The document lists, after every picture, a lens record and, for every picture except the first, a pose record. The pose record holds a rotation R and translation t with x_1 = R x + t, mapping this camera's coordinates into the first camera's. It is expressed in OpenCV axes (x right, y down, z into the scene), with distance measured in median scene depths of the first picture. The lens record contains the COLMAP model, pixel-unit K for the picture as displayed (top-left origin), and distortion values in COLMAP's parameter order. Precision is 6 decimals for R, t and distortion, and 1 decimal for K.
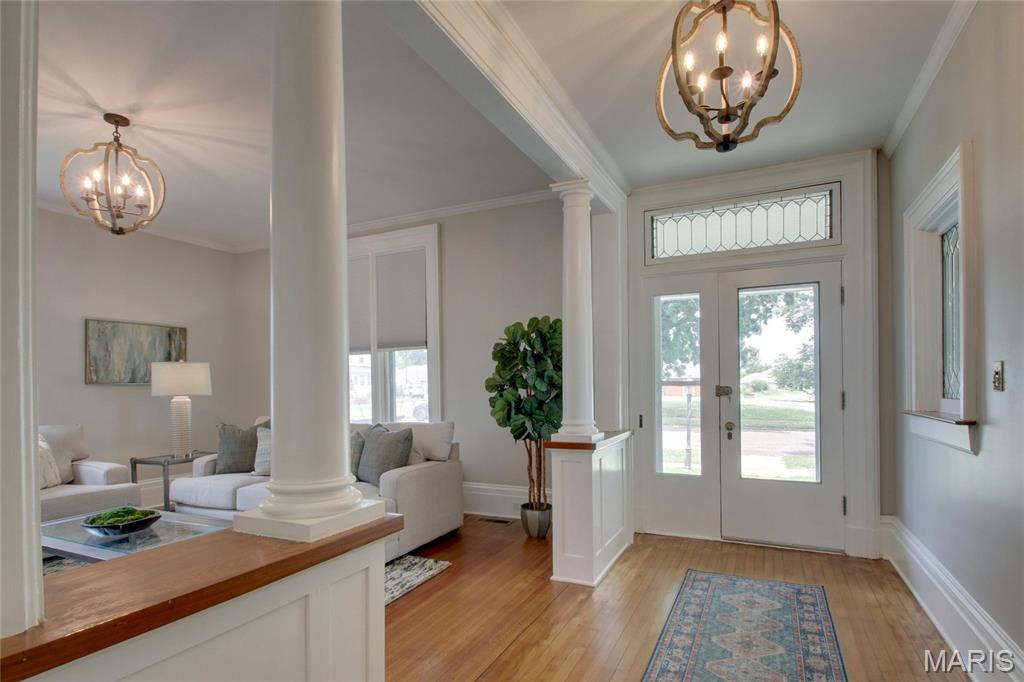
lens RADIAL K [[532.9, 0, 552.2], [0, 532.9, 382.4], [0, 0, 1]] dist [-0.002498, -0.001147]
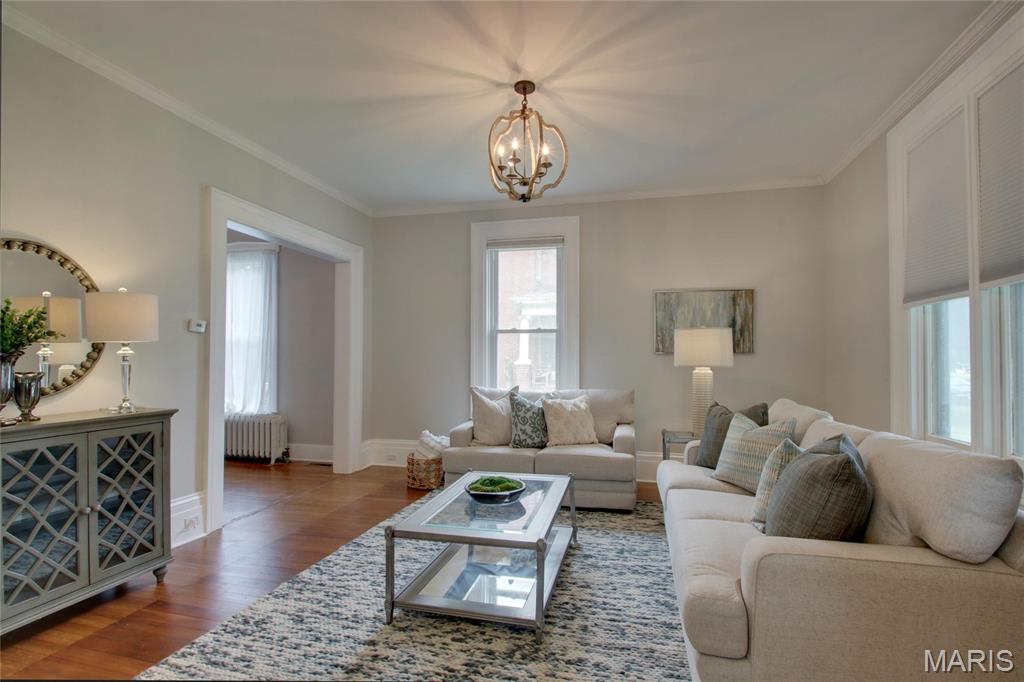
lens RADIAL K [[510.6, 0, 500.1], [0, 510.6, 353.4], [0, 0, 1]] dist [-0.000100, -0.000619]
pose [[0.152316, 0.002464, -0.988329, 0.093470], [-0.004149, 0.999990, 0.001854, 0.003072], [0.988323, 0.003818, 0.152325, 0.614247]]
